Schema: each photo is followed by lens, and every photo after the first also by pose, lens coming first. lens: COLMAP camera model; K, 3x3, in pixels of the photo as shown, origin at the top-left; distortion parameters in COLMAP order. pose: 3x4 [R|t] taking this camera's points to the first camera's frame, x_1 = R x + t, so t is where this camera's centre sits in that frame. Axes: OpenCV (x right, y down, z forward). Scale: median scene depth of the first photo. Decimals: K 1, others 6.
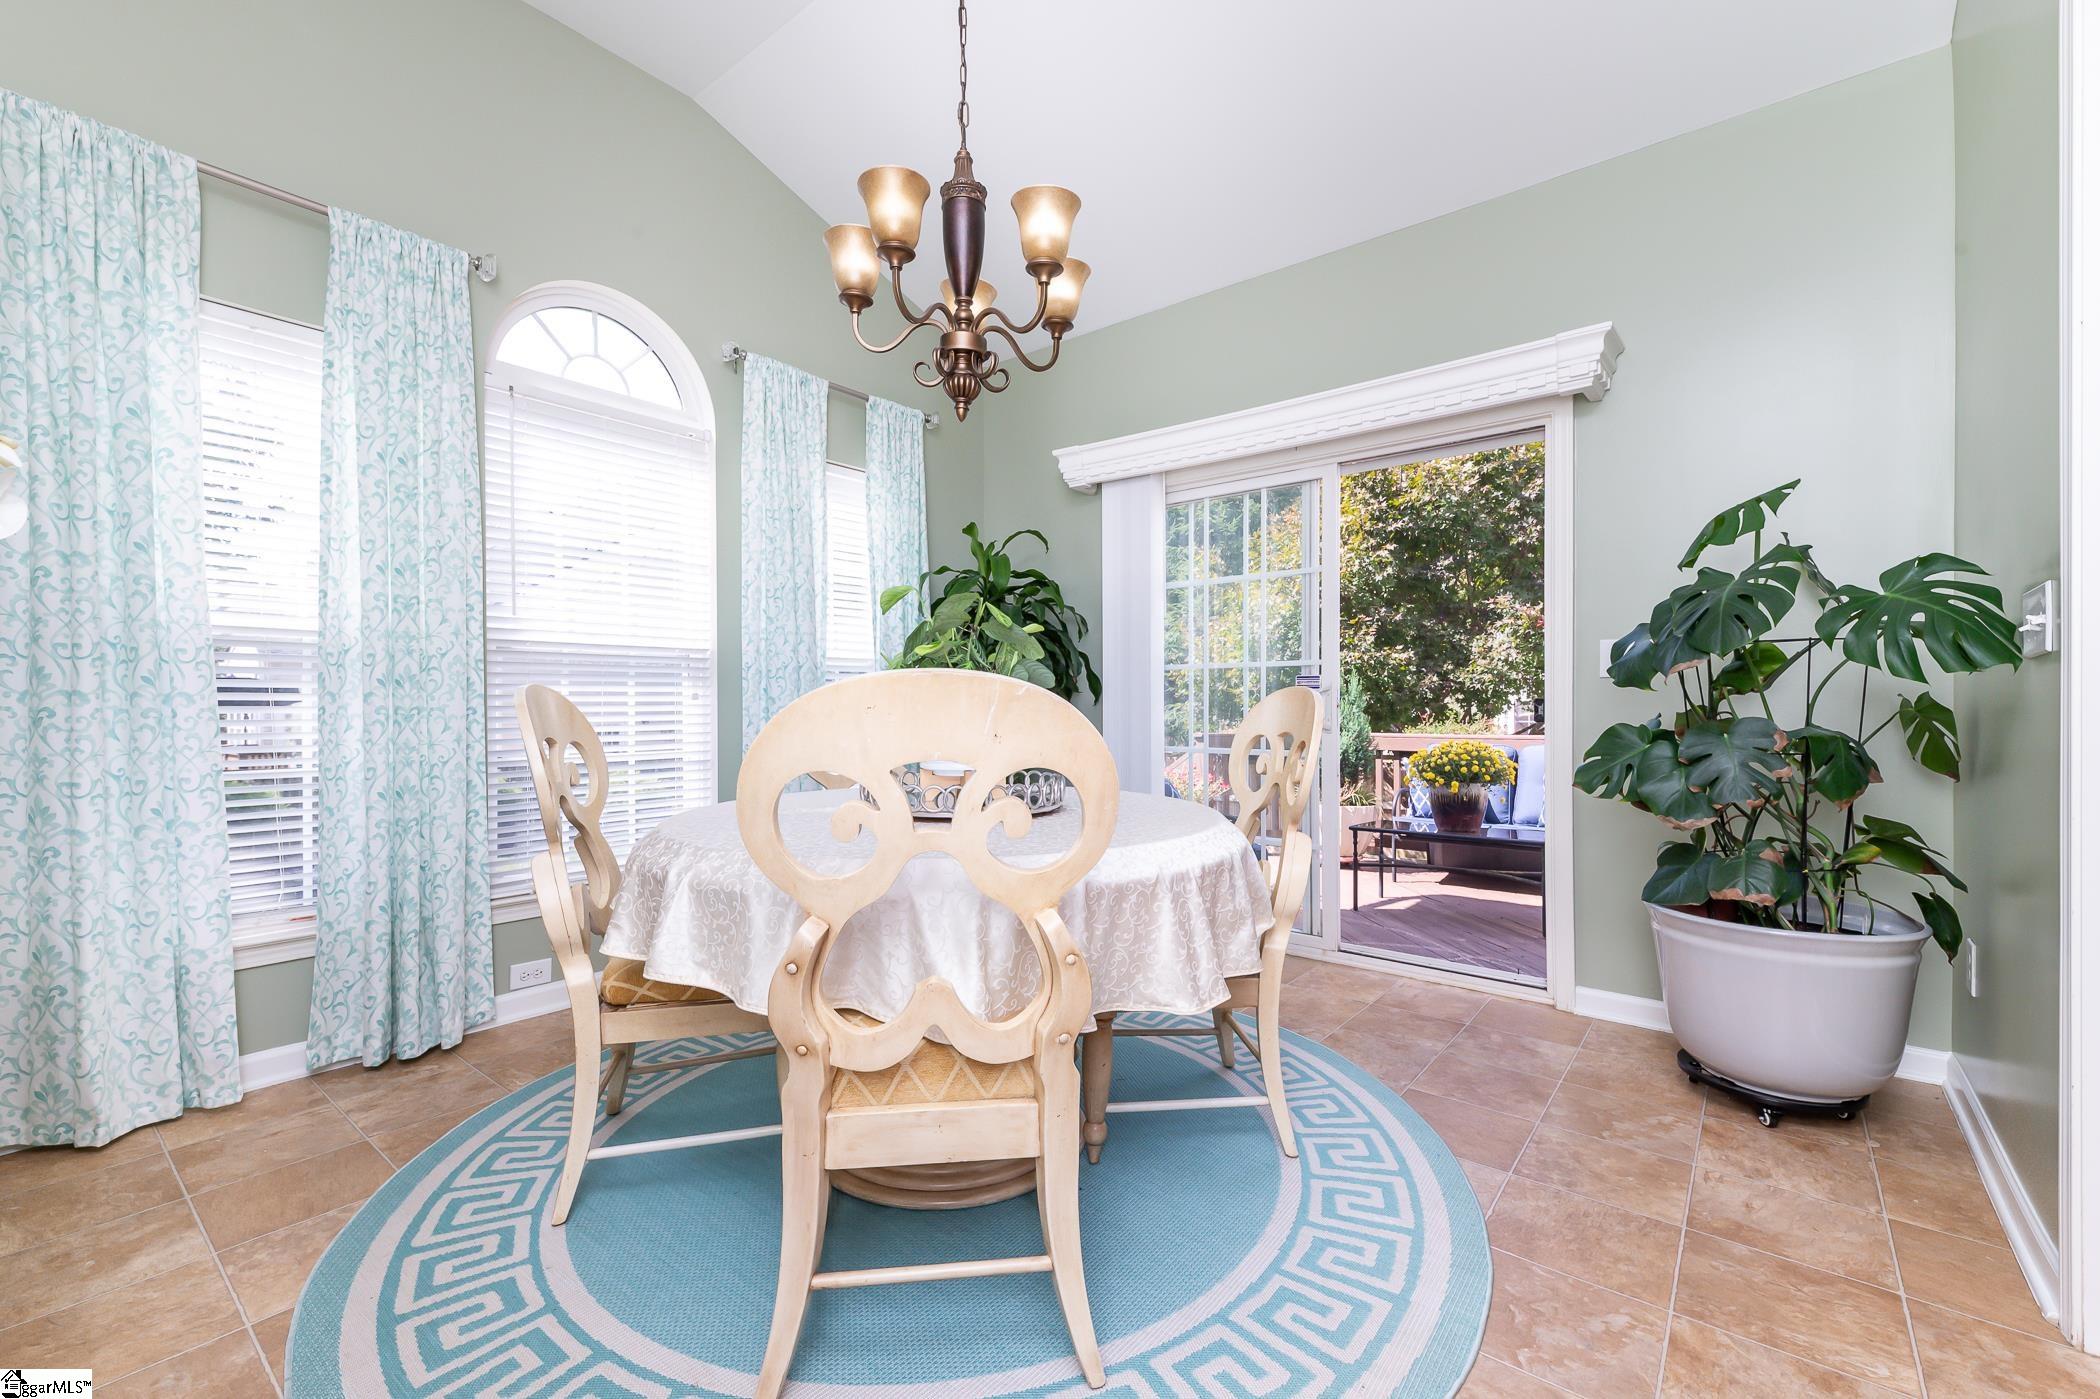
lens RADIAL K [[889.5, 0, 1052.0], [0, 889.5, 702.5], [0, 0, 1]] dist [0.008337, -0.000123]
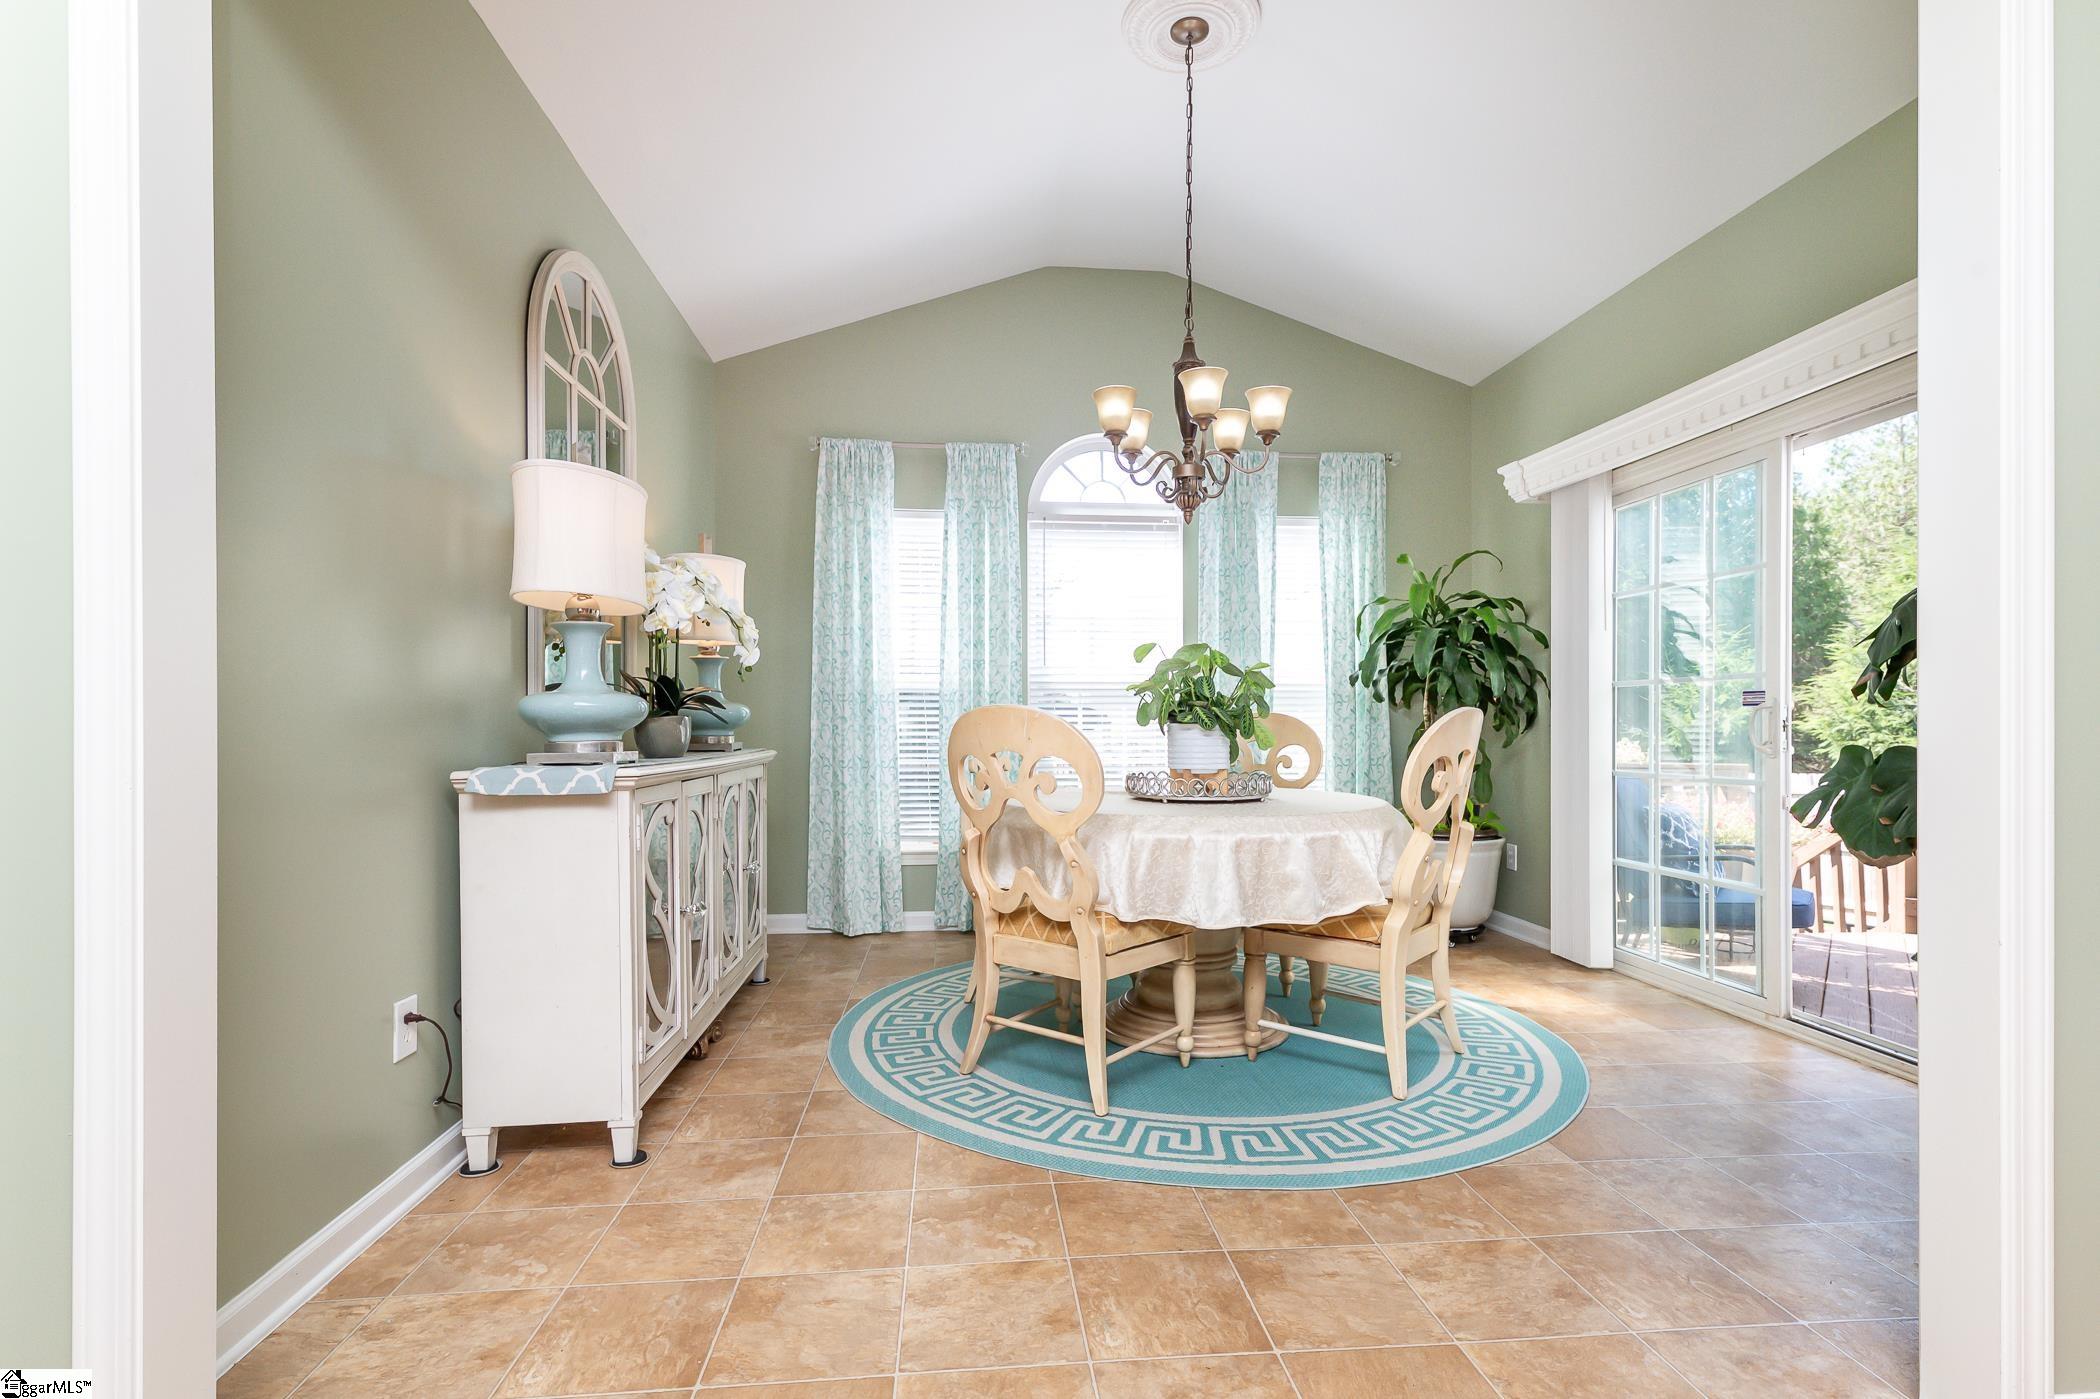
lens RADIAL K [[1016.7, 0, 1050.1], [0, 1016.7, 714.5], [0, 0, 1]] dist [0.004780, -0.000385]
pose [[0.695929, -0.004676, -0.718095, 0.985008], [0.000836, 0.999983, -0.005702, -0.005540], [0.718110, 0.003368, 0.695922, -0.318751]]
